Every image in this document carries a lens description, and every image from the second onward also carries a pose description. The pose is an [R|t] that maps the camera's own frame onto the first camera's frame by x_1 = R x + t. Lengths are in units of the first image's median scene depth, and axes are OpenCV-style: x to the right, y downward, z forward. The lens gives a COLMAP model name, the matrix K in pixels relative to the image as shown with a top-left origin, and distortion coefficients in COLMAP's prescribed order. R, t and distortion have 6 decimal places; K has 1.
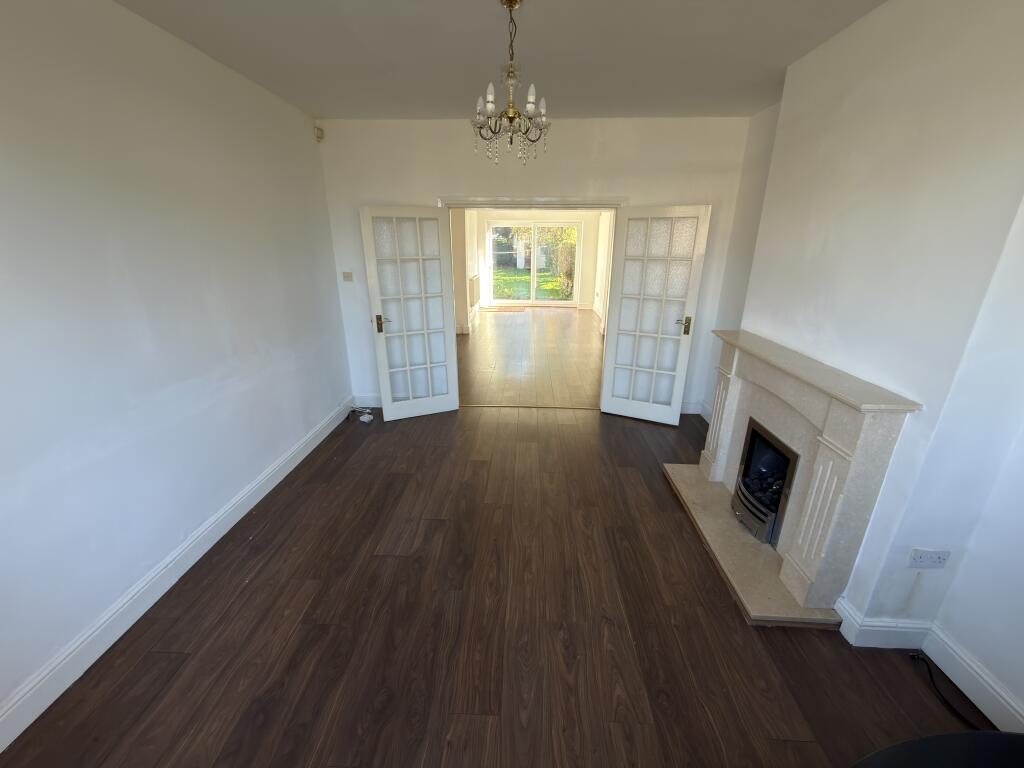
lens RADIAL K [[407.6, 0, 515.1], [0, 407.6, 384.3], [0, 0, 1]] dist [-0.000036, -0.000030]
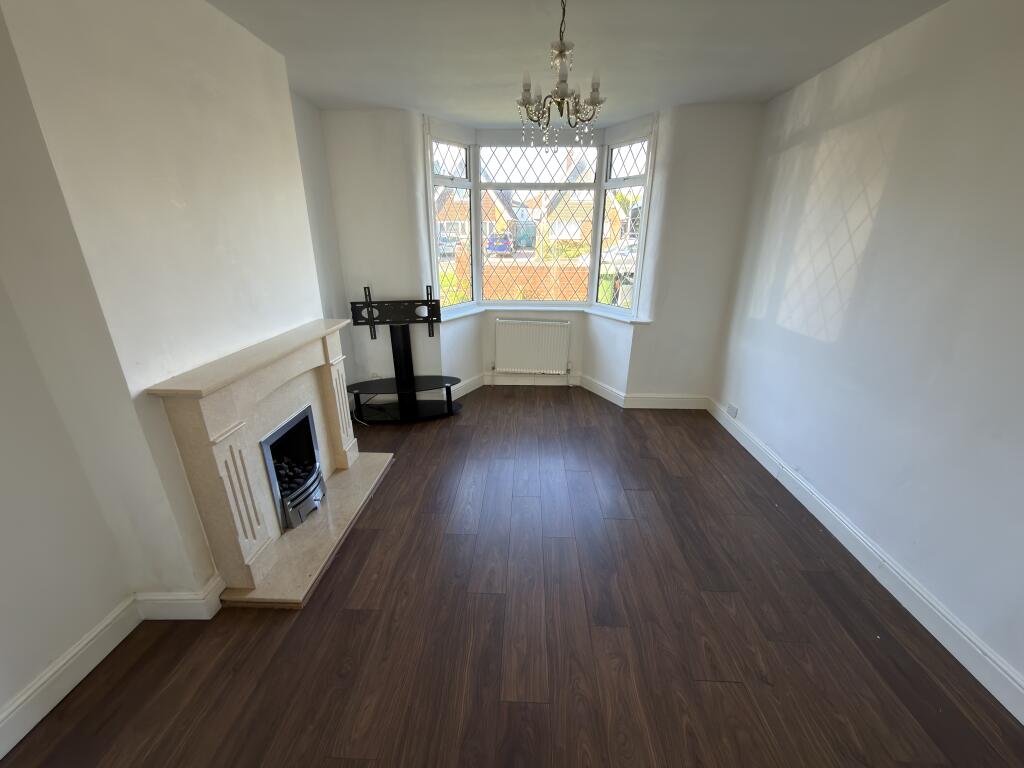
lens RADIAL K [[407.6, 0, 515.9], [0, 407.6, 387.6], [0, 0, 1]] dist [-0.000036, -0.000030]
pose [[-0.999963, -0.008342, -0.002321, 0.019813], [-0.007882, 0.765860, 0.642959, -0.178453], [-0.003586, 0.642954, -0.765897, 0.512630]]
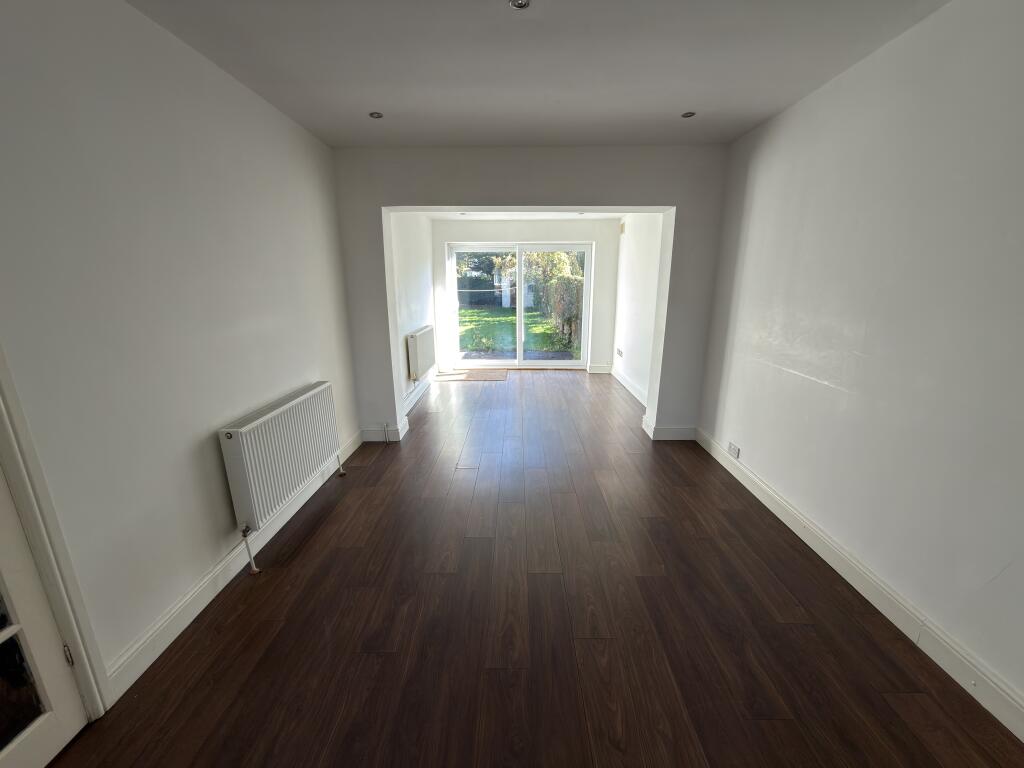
lens RADIAL K [[407.6, 0, 513.5], [0, 407.6, 382.4], [0, 0, 1]] dist [-0.000036, -0.000030]
pose [[0.999577, -0.015289, 0.024734, 0.014367], [0.017470, 0.995743, -0.090503, -0.098132], [-0.023245, 0.090896, 0.995589, 0.305144]]
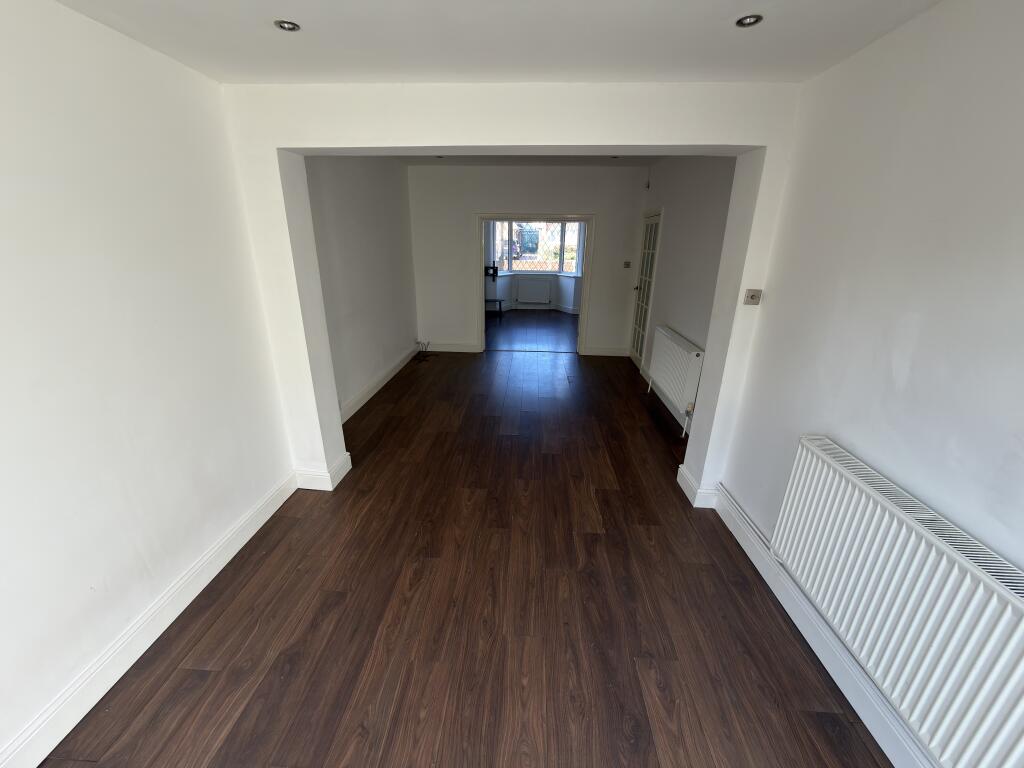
lens RADIAL K [[407.6, 0, 514.6], [0, 407.6, 385.1], [0, 0, 1]] dist [-0.000036, -0.000030]
pose [[-0.999350, -0.036004, -0.001807, 0.043669], [-0.029124, 0.776805, 0.629067, -0.374671], [-0.021245, 0.628711, -0.777349, 1.064130]]
